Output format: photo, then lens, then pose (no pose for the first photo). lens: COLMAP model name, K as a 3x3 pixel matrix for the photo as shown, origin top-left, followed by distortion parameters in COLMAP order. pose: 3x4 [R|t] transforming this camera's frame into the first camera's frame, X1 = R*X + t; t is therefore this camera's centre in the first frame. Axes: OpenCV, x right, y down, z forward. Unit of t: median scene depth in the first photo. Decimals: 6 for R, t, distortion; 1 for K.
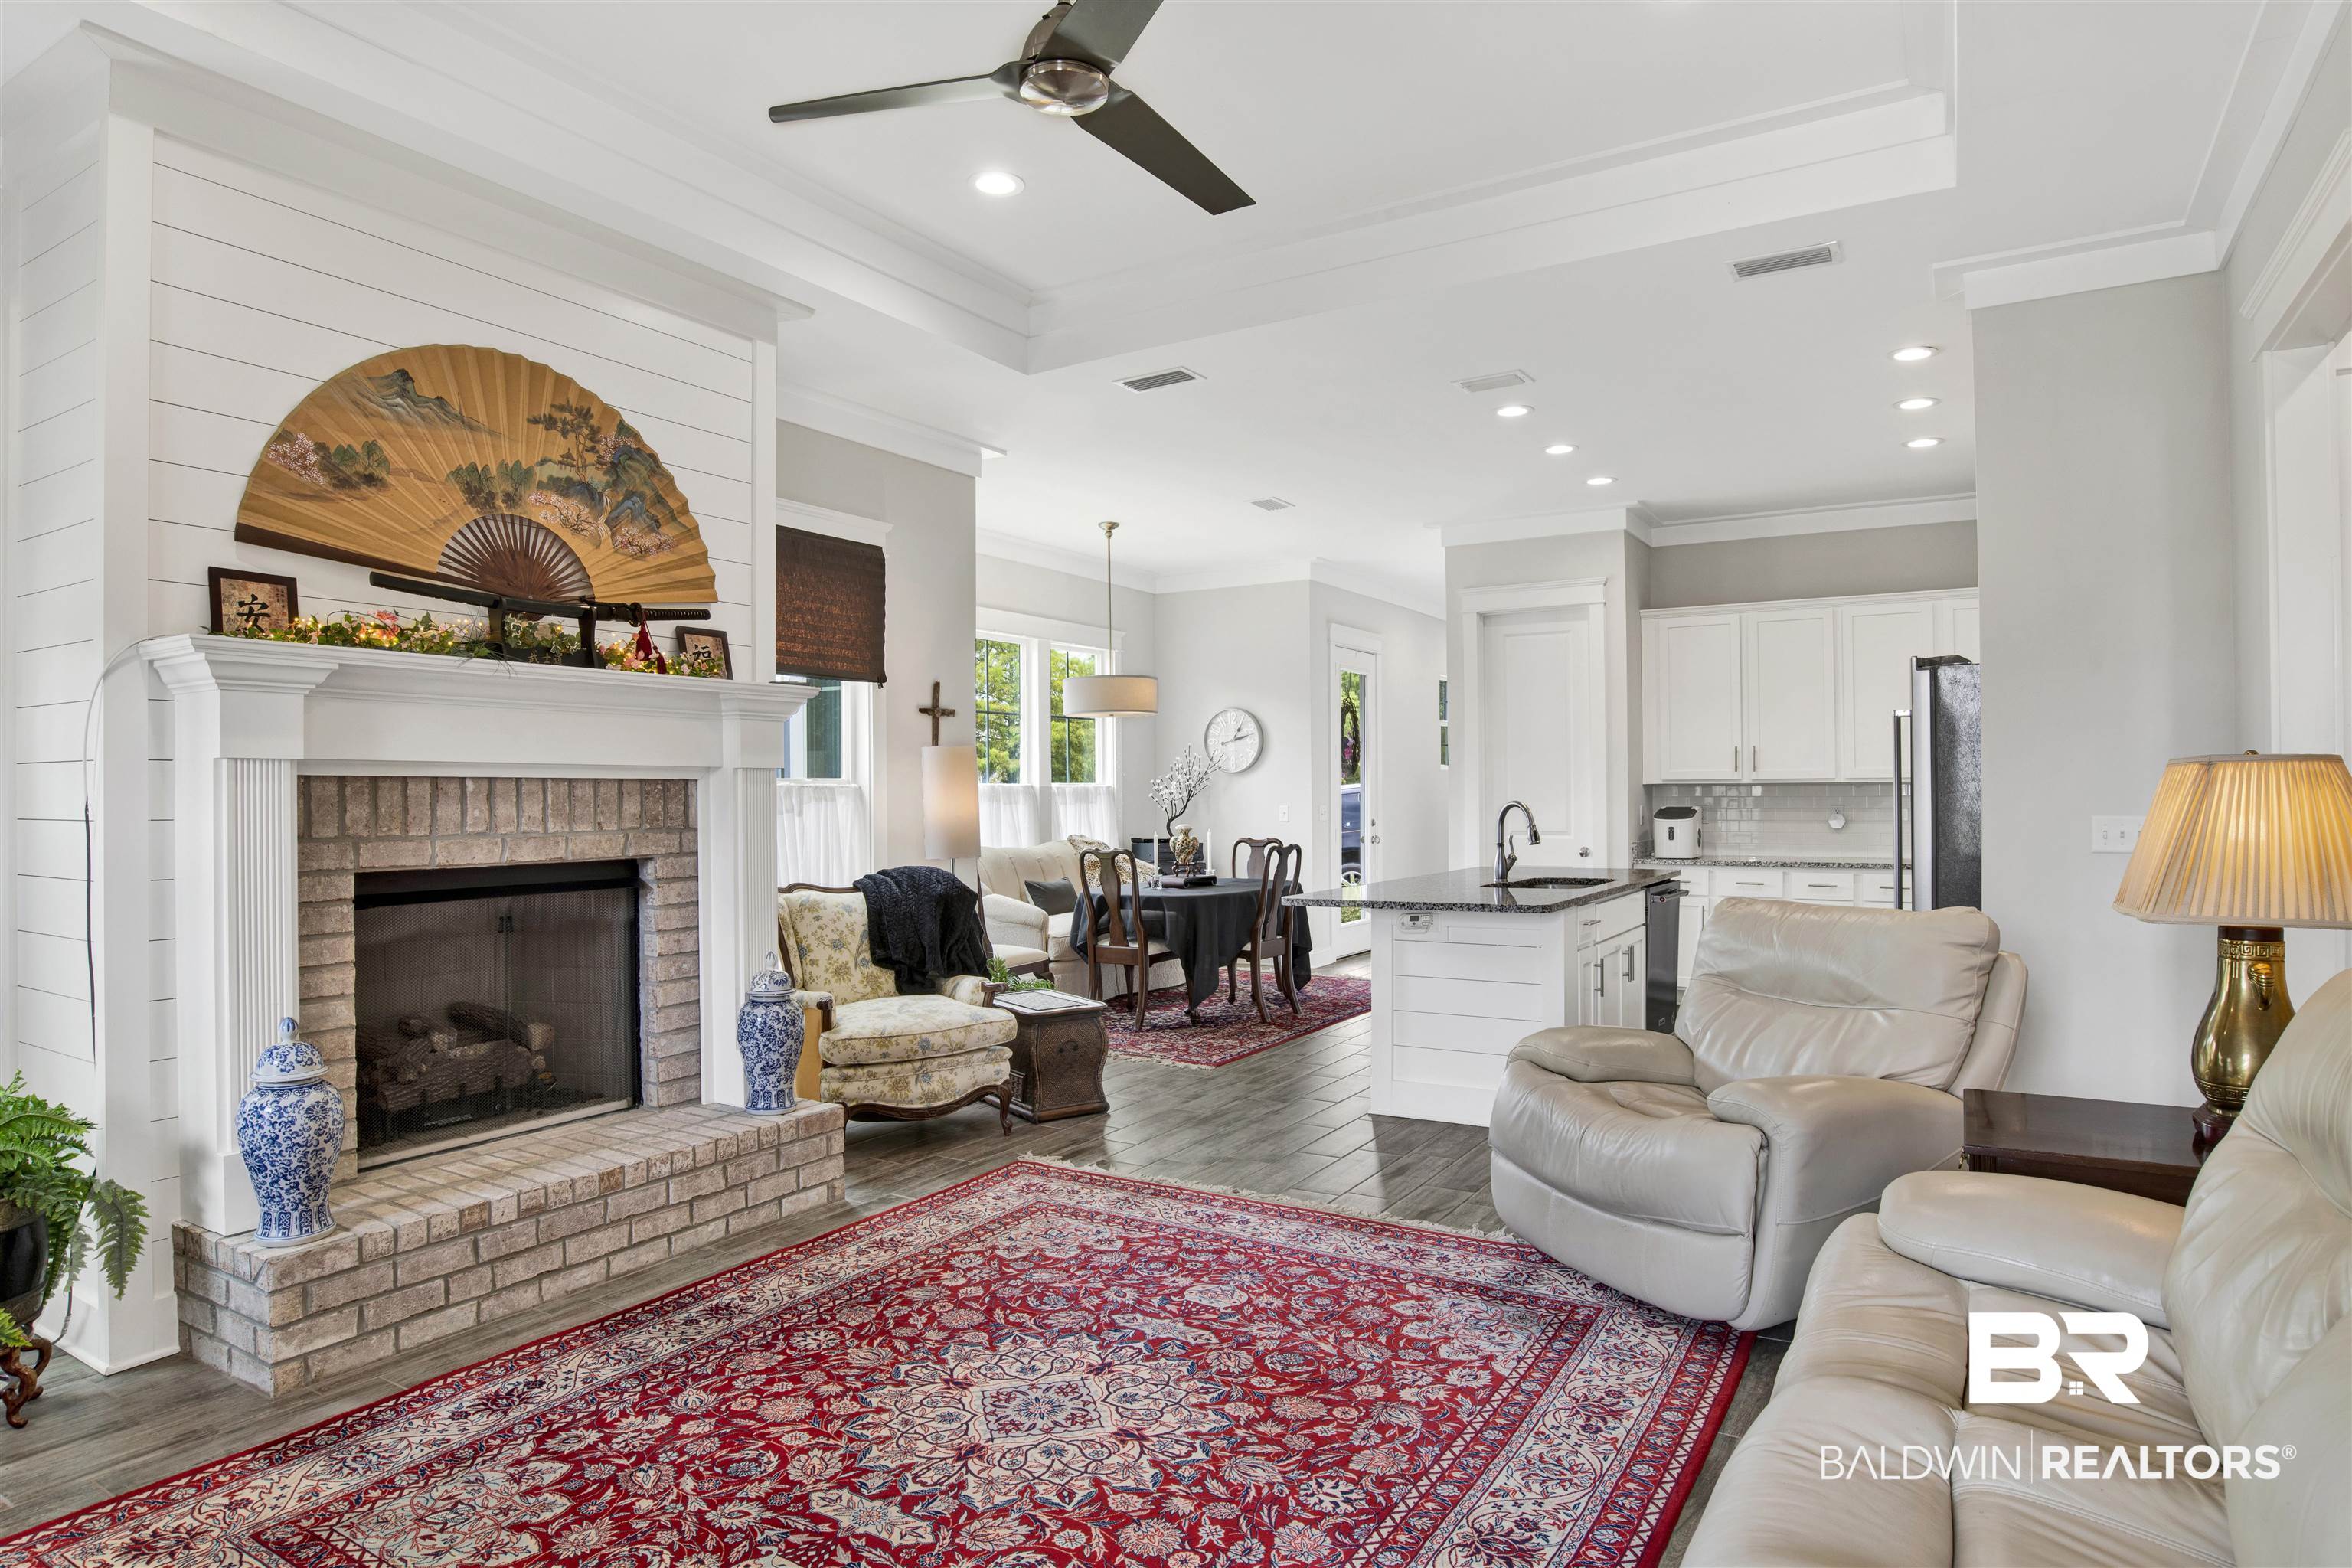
lens RADIAL K [[1319.3, 0, 1176.0], [0, 1319.3, 784.0], [0, 0, 1]] dist [-0.059541, 0.000992]
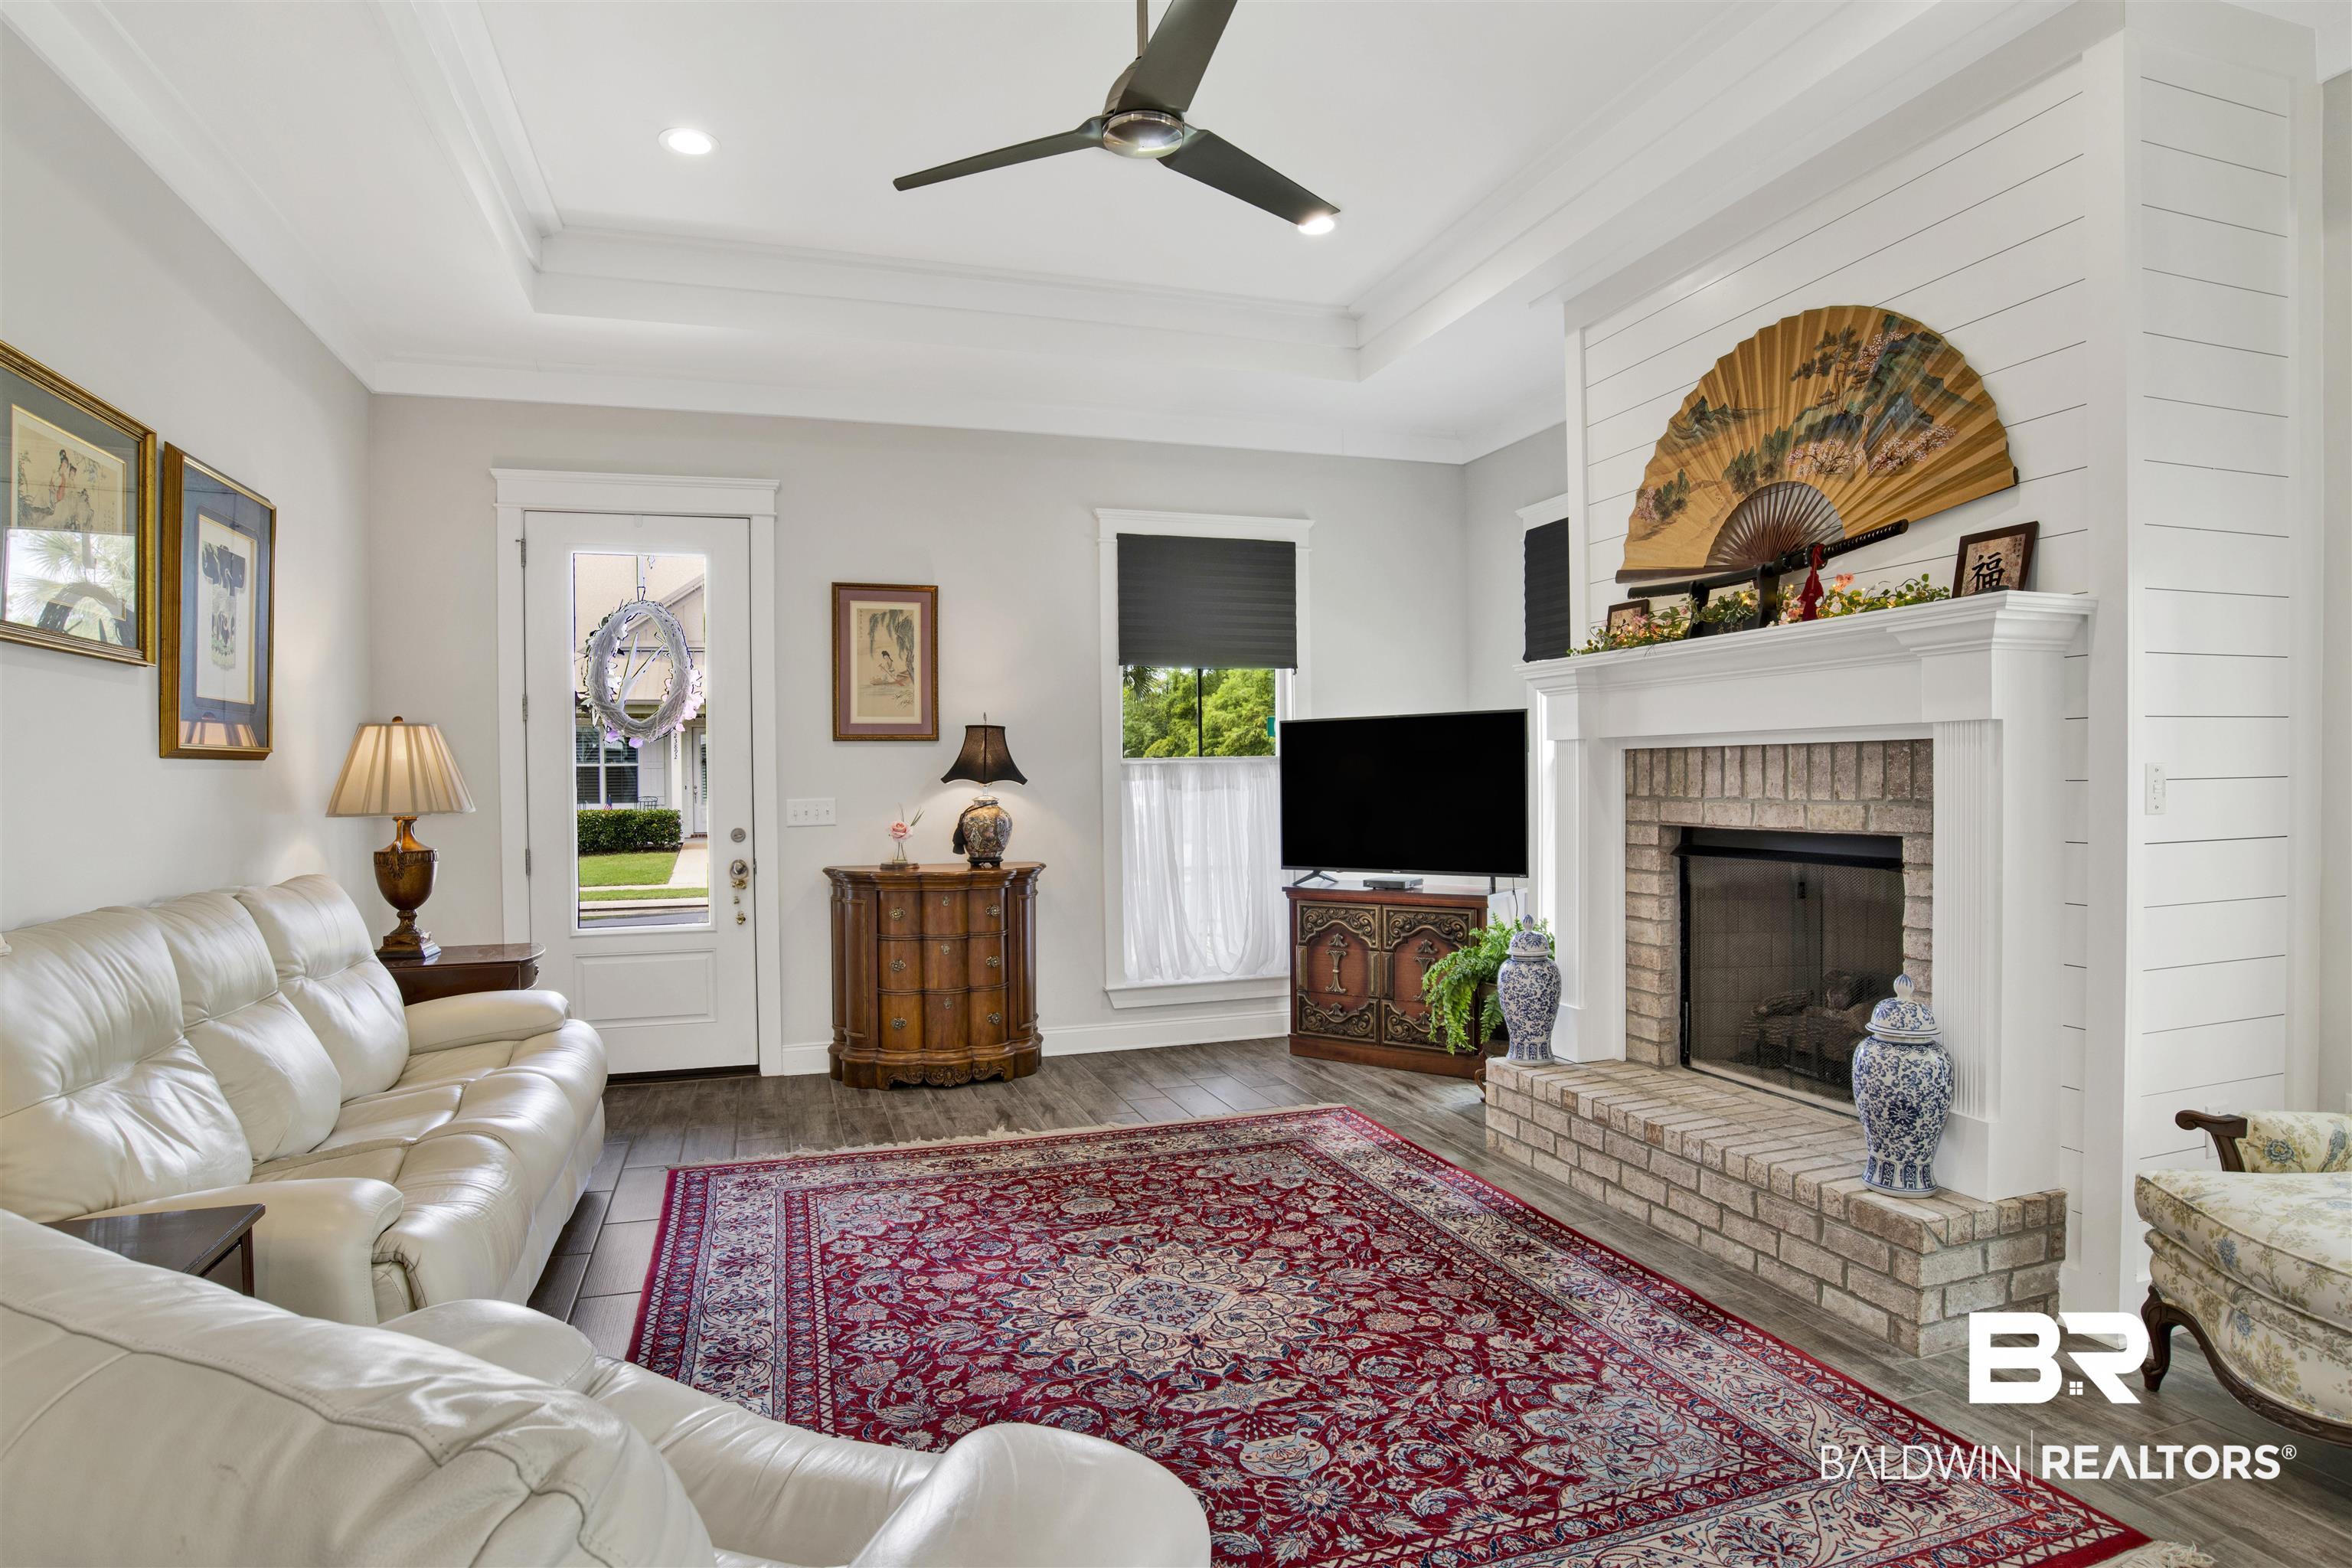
lens RADIAL K [[1261.4, 0, 1176.0], [0, 1261.4, 784.0], [0, 0, 1]] dist [-0.050154, 0.001705]
pose [[-0.644524, 0.022254, -0.764260, 0.597645], [0.025689, 0.999642, 0.007444, 0.007535], [0.764152, -0.014835, -0.644865, 1.416995]]
